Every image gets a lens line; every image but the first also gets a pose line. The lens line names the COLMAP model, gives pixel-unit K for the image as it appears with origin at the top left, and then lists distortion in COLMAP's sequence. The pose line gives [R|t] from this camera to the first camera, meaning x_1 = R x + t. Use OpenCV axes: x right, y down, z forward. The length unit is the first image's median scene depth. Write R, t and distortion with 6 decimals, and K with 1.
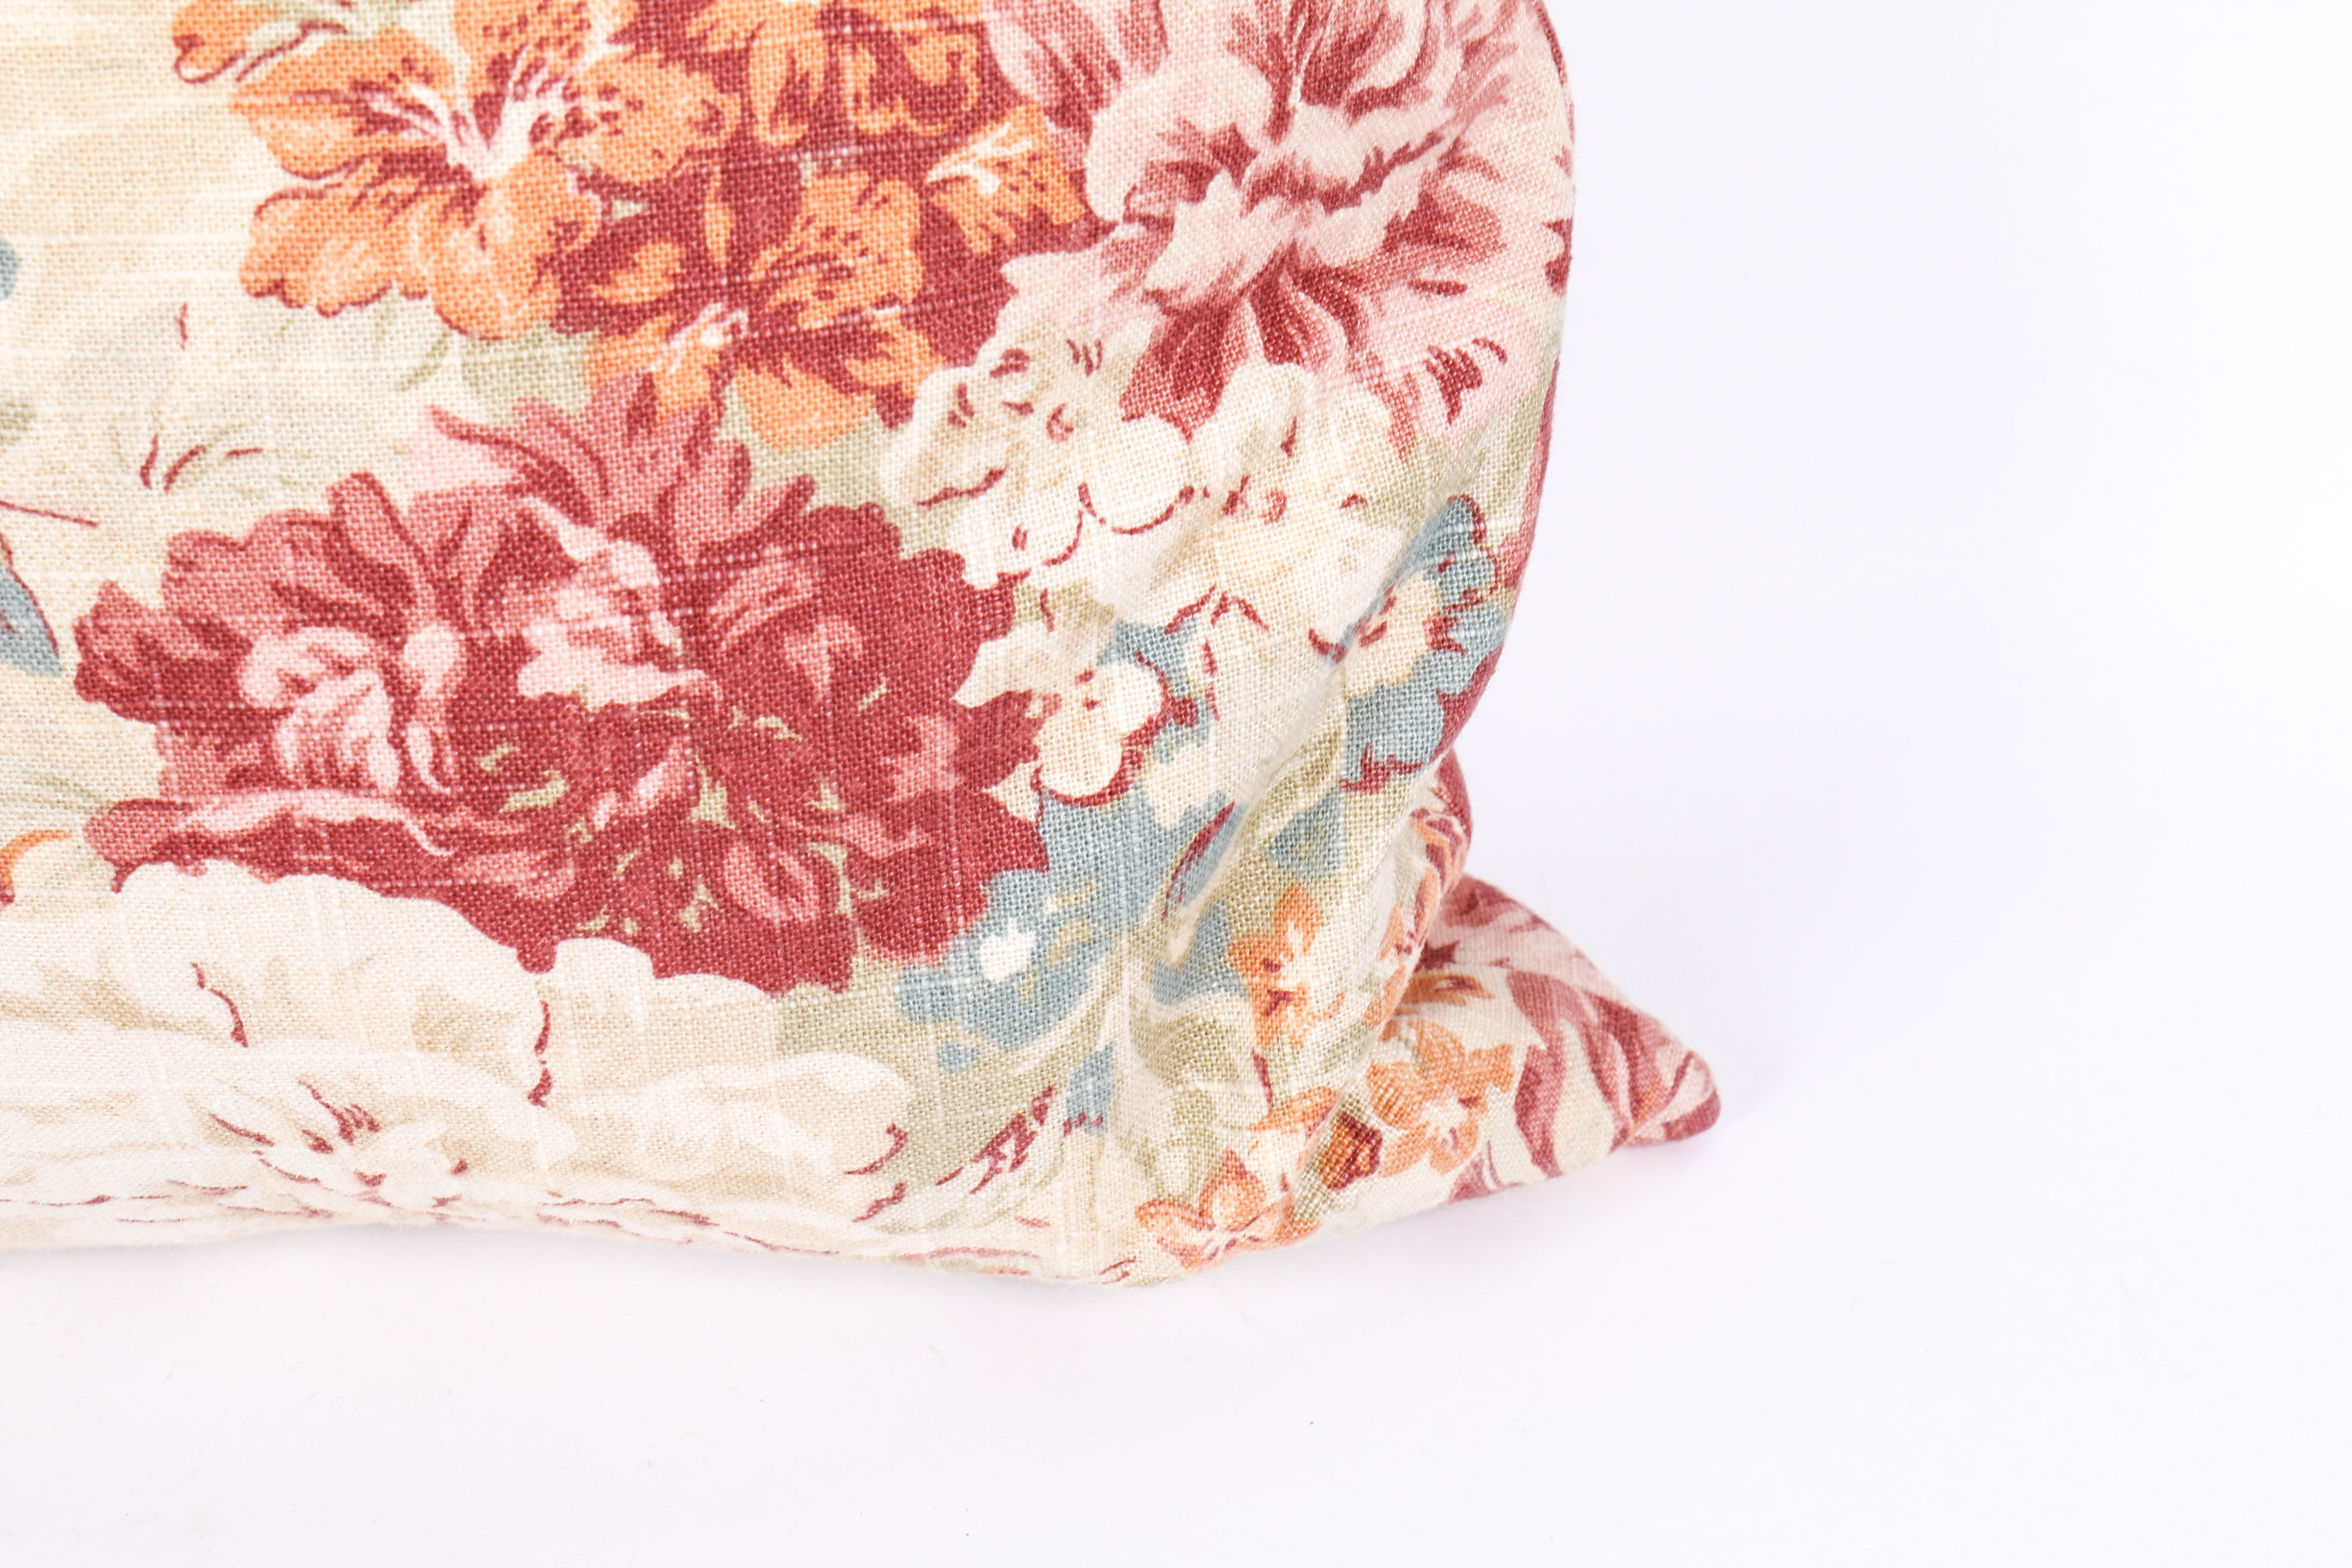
lens RADIAL K [[4137.4, 0, 1176.0], [0, 4137.4, 784.0], [0, 0, 1]] dist [-0.059791, 0.140193]
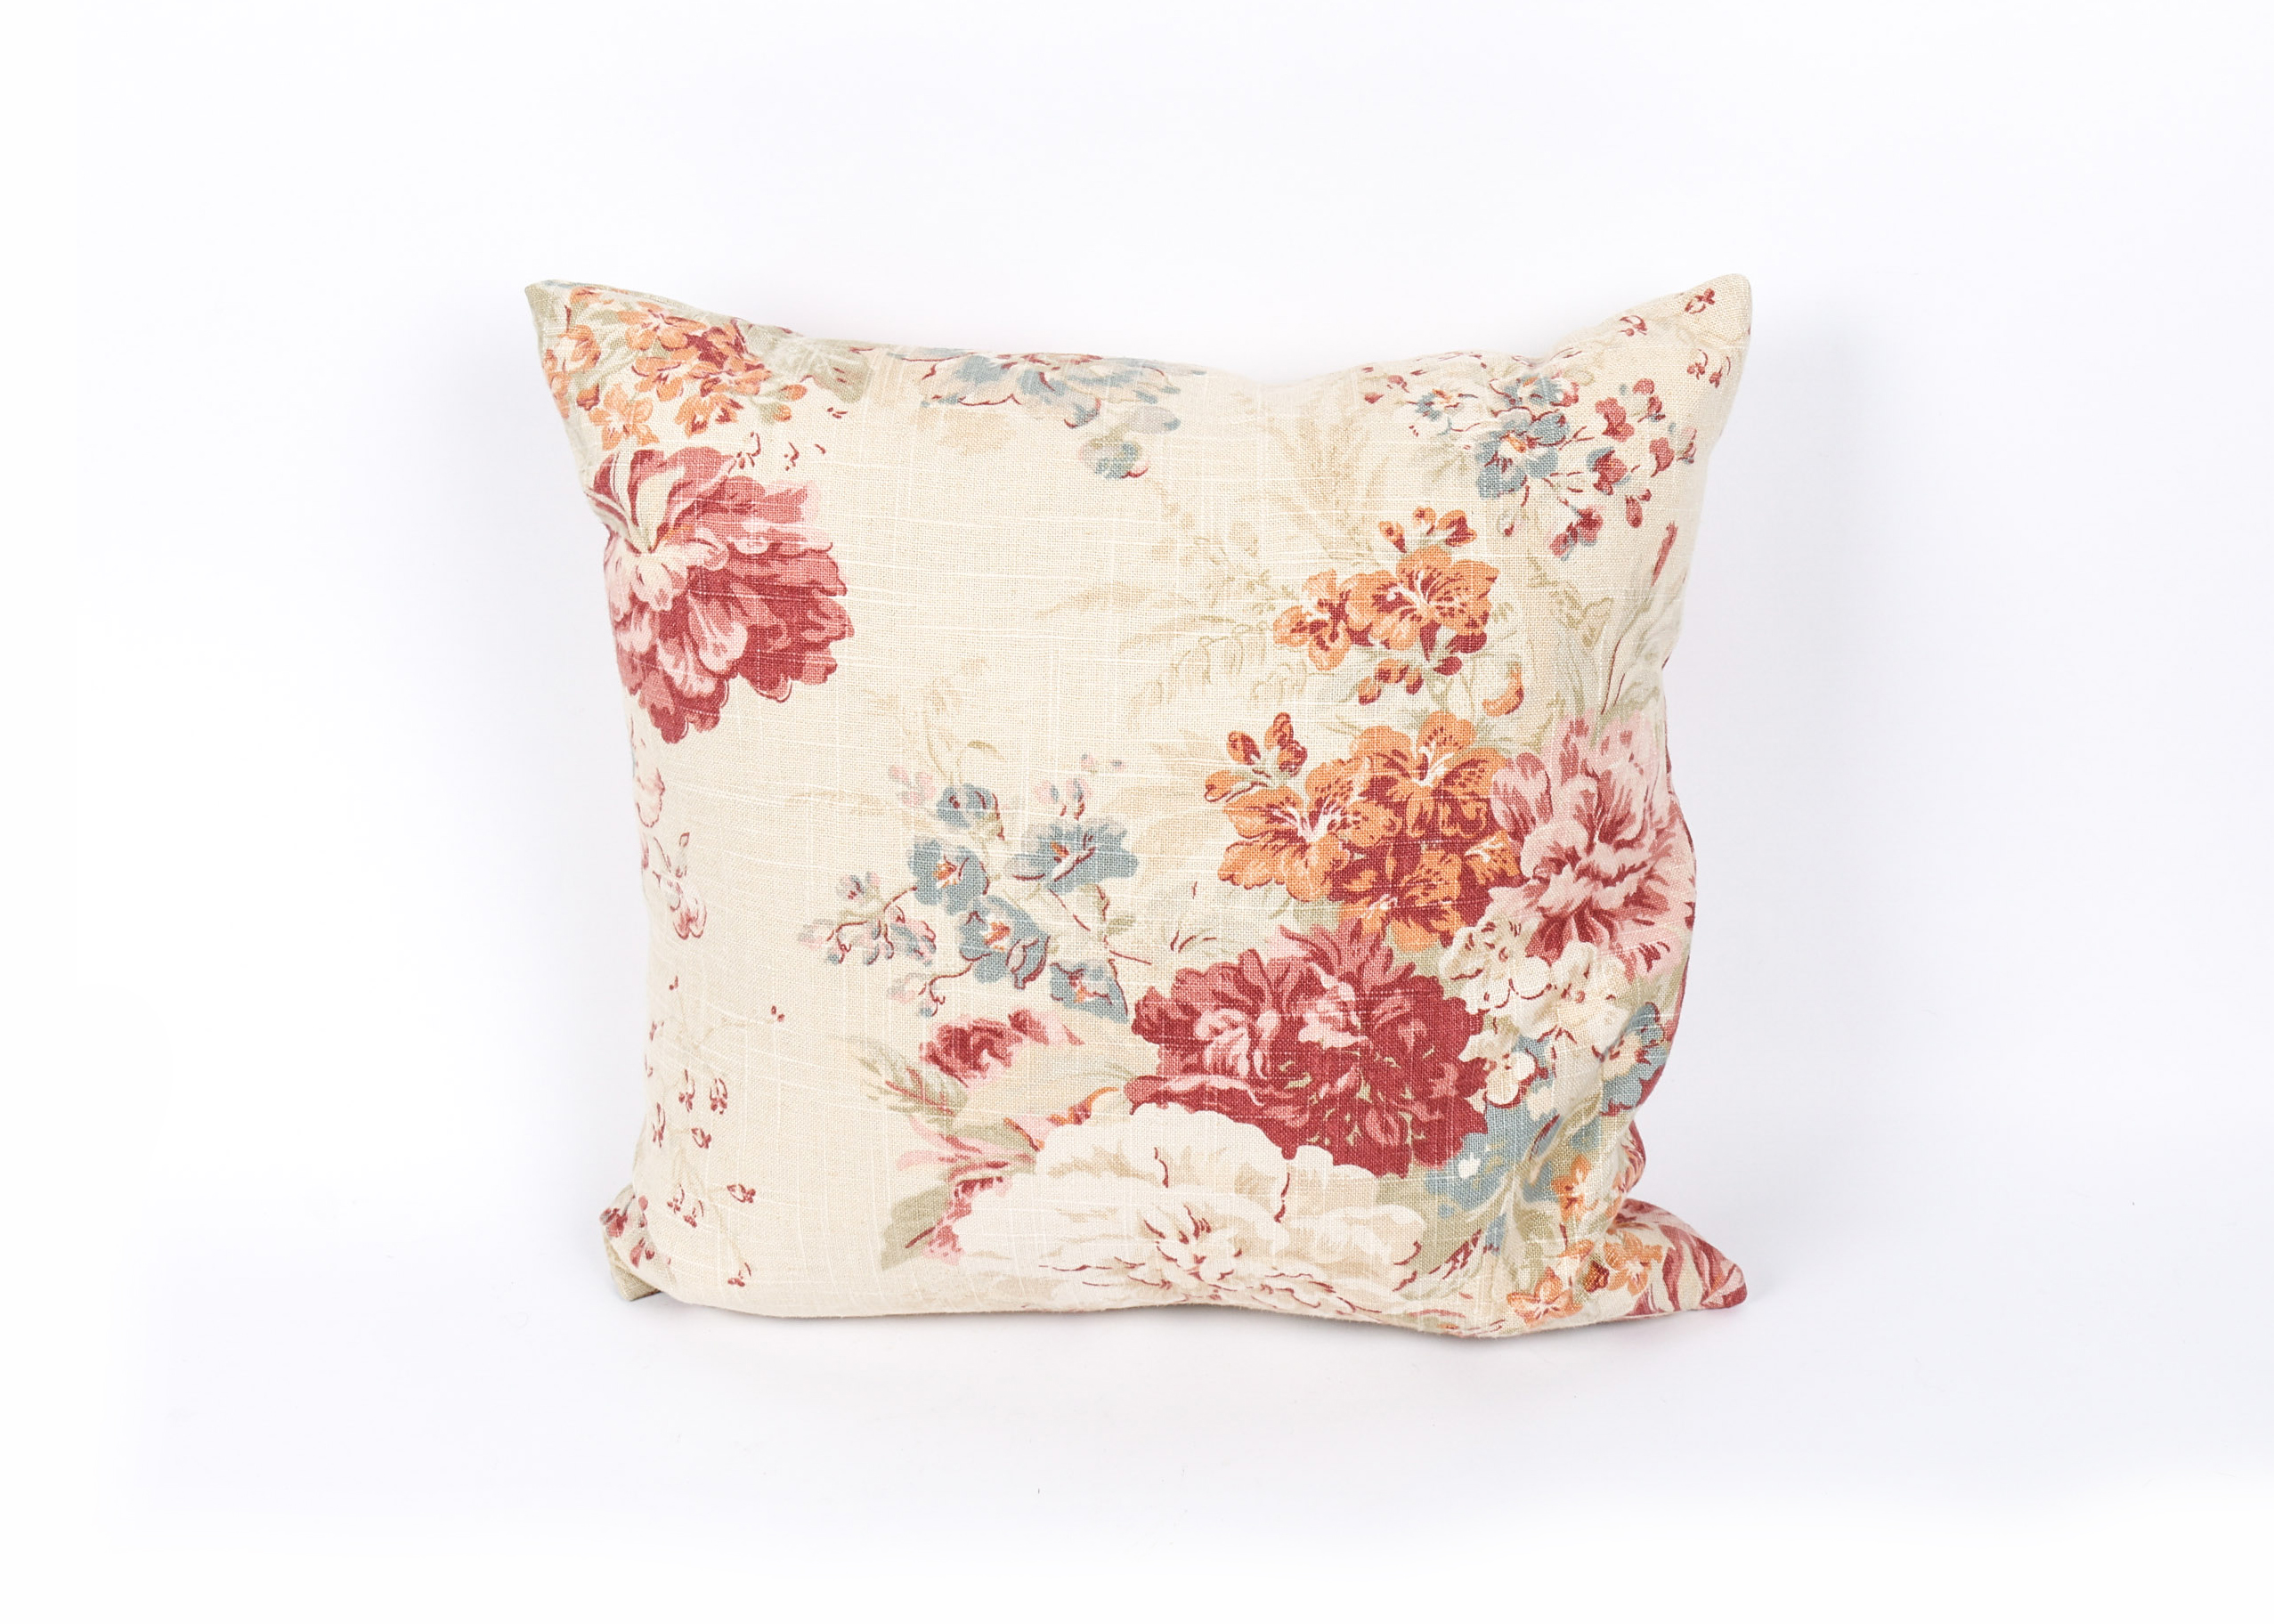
lens RADIAL K [[3411.9, 0, 1137.0], [0, 3411.9, 812.0], [0, 0, 1]] dist [-0.026352, -0.036741]
pose [[0.997982, 0.048356, -0.041148, -0.172591], [-0.057657, 0.961601, -0.268327, 0.414240], [0.026593, 0.270158, 0.962449, -1.104698]]
